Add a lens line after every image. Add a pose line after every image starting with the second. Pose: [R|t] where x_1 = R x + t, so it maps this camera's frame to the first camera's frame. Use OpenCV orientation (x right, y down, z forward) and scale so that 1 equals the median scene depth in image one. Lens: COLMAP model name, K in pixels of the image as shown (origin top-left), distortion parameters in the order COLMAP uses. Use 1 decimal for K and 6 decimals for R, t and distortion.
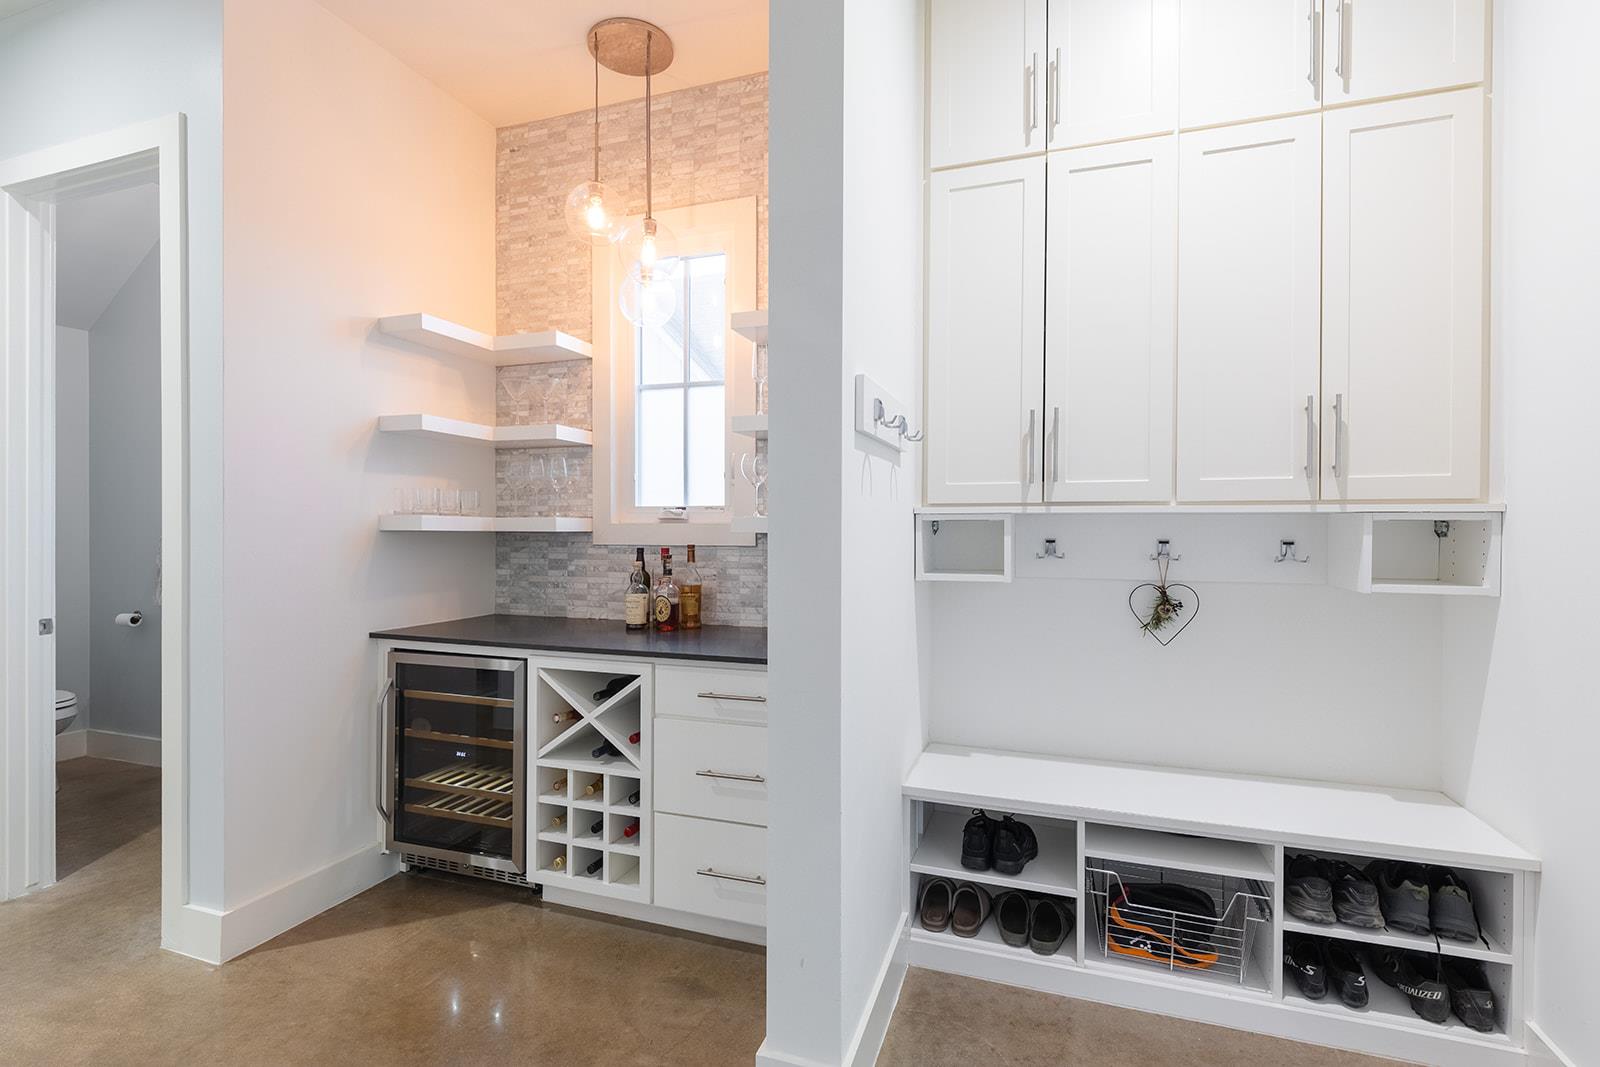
lens RADIAL K [[748.3, 0, 776.9], [0, 748.3, 535.4], [0, 0, 1]] dist [0.001521, 0.000130]
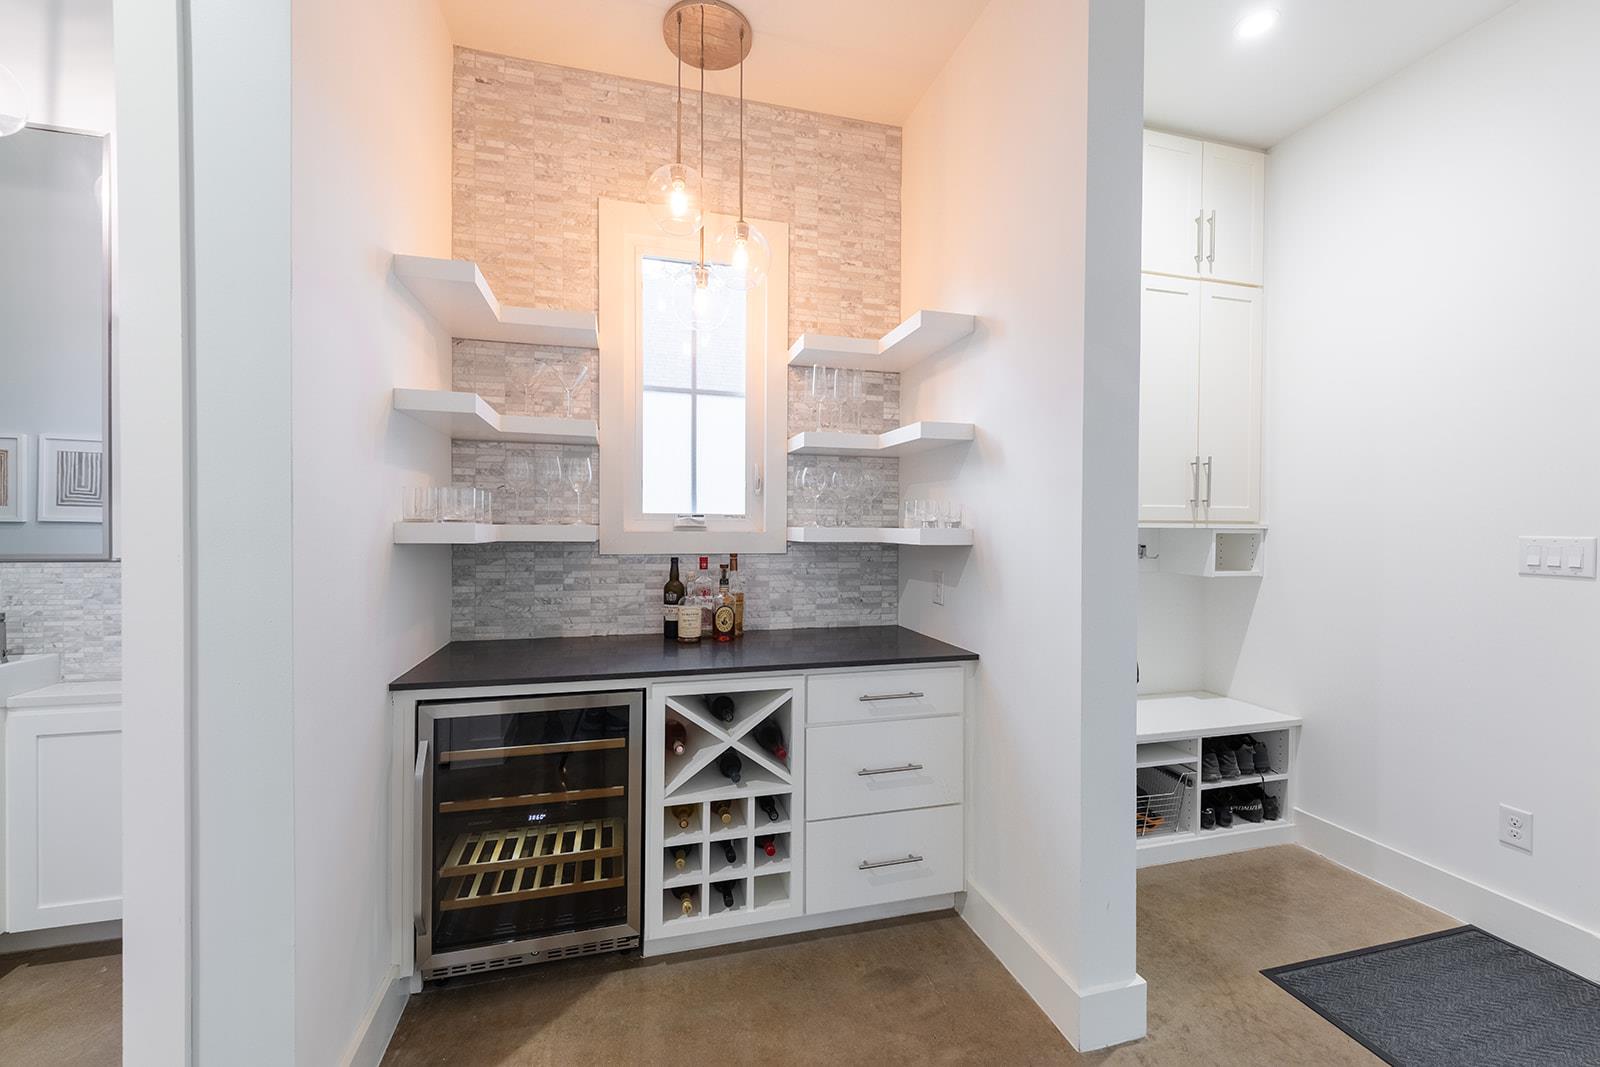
lens RADIAL K [[643.2, 0, 800.0], [0, 643.2, 533.5], [0, 0, 1]] dist [0.002618, -0.000272]
pose [[0.821774, -0.003032, 0.569806, -0.519706], [-0.000014, 0.999986, 0.005341, -0.018243], [-0.569814, -0.004397, 0.821762, 0.232286]]
